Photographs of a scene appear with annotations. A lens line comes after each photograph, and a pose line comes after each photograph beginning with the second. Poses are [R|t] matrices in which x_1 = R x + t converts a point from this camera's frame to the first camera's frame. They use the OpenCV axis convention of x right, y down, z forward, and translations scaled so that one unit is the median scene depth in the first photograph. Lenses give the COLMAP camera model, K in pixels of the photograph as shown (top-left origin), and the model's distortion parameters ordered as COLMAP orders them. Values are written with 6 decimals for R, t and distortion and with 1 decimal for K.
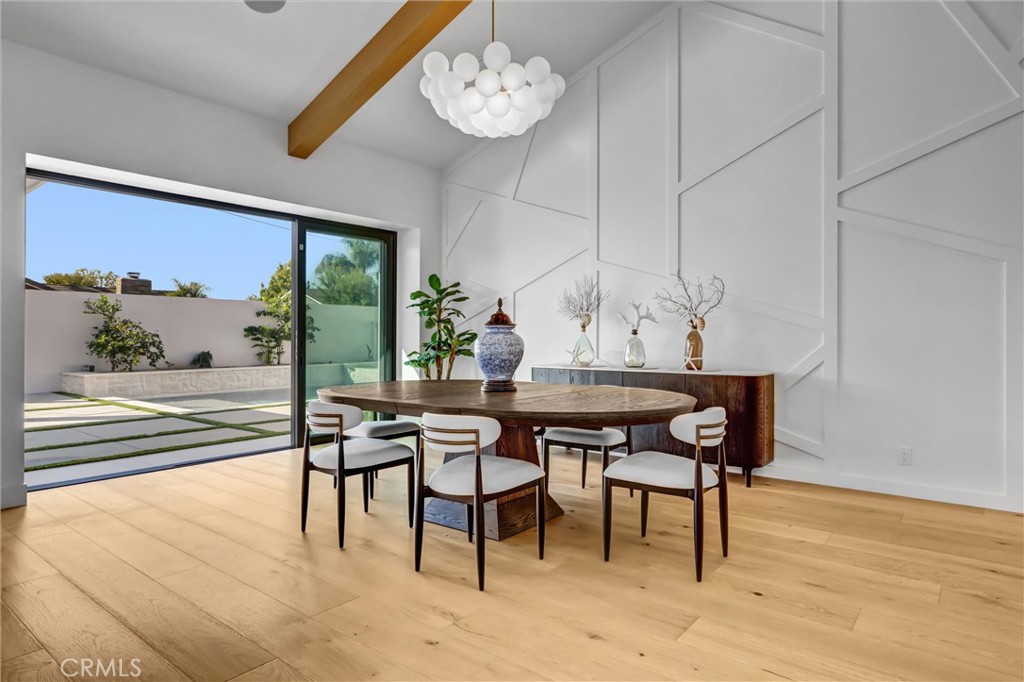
lens RADIAL K [[572.4, 0, 521.9], [0, 572.4, 326.9], [0, 0, 1]] dist [-0.000149, 0.000219]
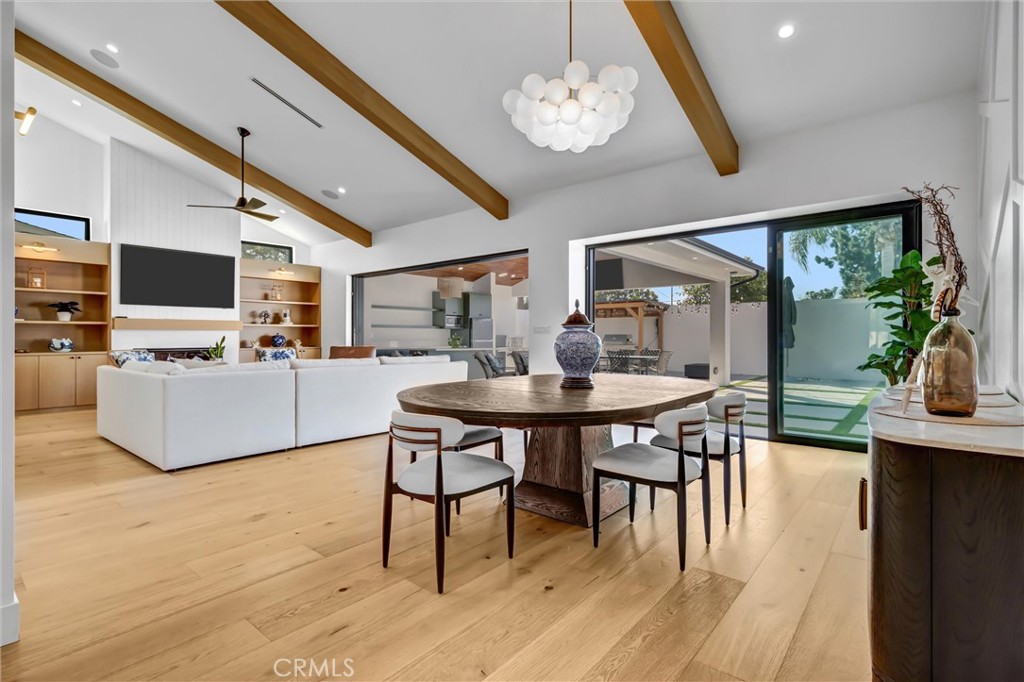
lens RADIAL K [[499.6, 0, 511.0], [0, 499.6, 336.9], [0, 0, 1]] dist [0.000601, 0.000172]
pose [[-0.028745, 0.001720, -0.999585, 0.475908], [0.019238, 0.999814, 0.001168, 0.008495], [0.999402, -0.019197, -0.028773, 0.491927]]
